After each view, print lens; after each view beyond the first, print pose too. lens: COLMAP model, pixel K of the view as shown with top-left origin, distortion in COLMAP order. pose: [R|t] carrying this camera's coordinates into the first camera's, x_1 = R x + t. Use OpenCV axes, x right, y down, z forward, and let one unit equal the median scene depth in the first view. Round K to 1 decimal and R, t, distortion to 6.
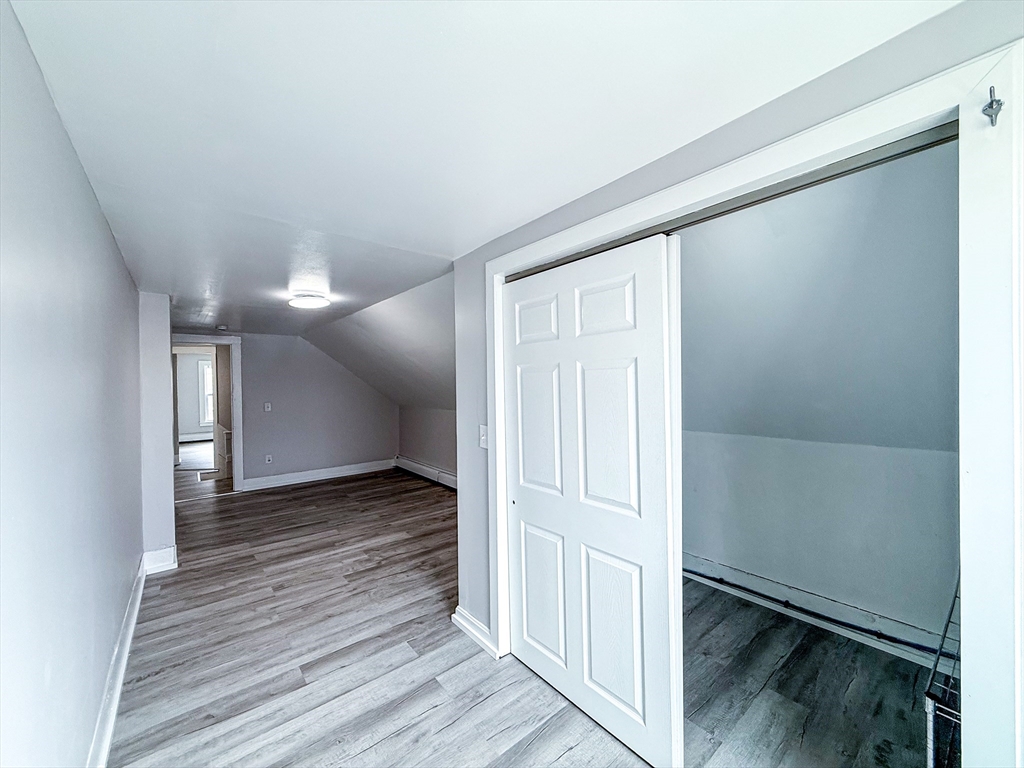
lens RADIAL K [[413.4, 0, 514.5], [0, 413.4, 385.9], [0, 0, 1]] dist [0.000403, 0.000283]
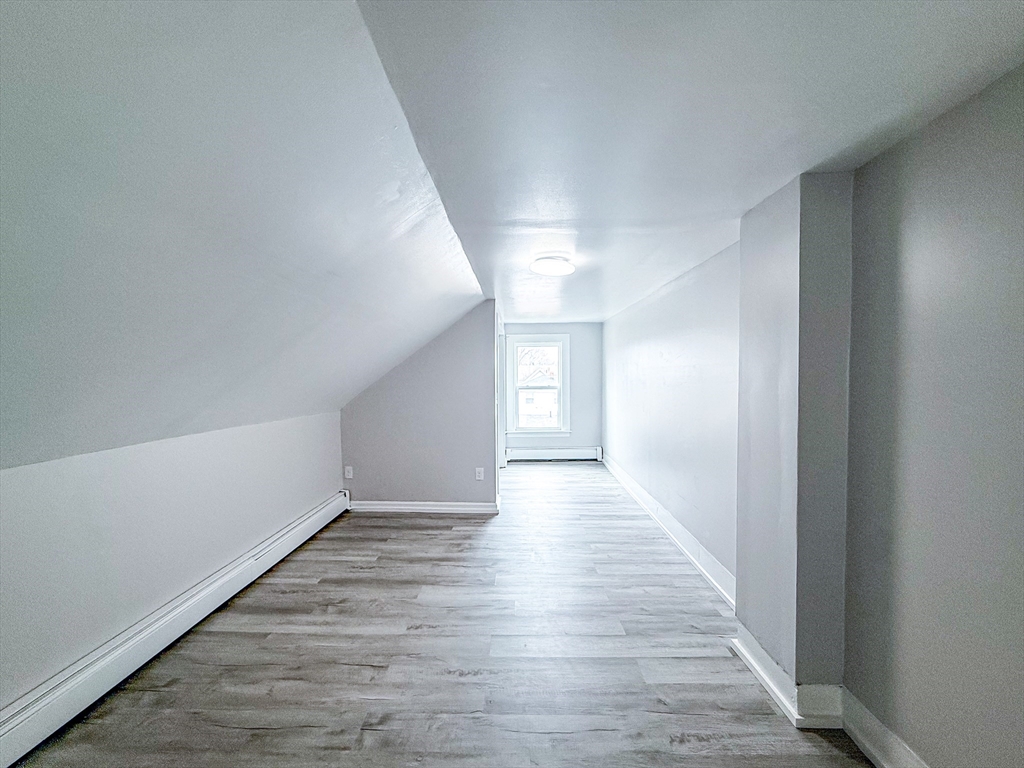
lens RADIAL K [[413.4, 0, 514.5], [0, 413.4, 385.9], [0, 0, 1]] dist [0.000403, 0.000283]
pose [[-0.764894, 0.002659, 0.644151, -0.904192], [0.023038, 0.999465, 0.023231, 0.013171], [-0.643744, 0.032609, -0.764546, 1.572681]]
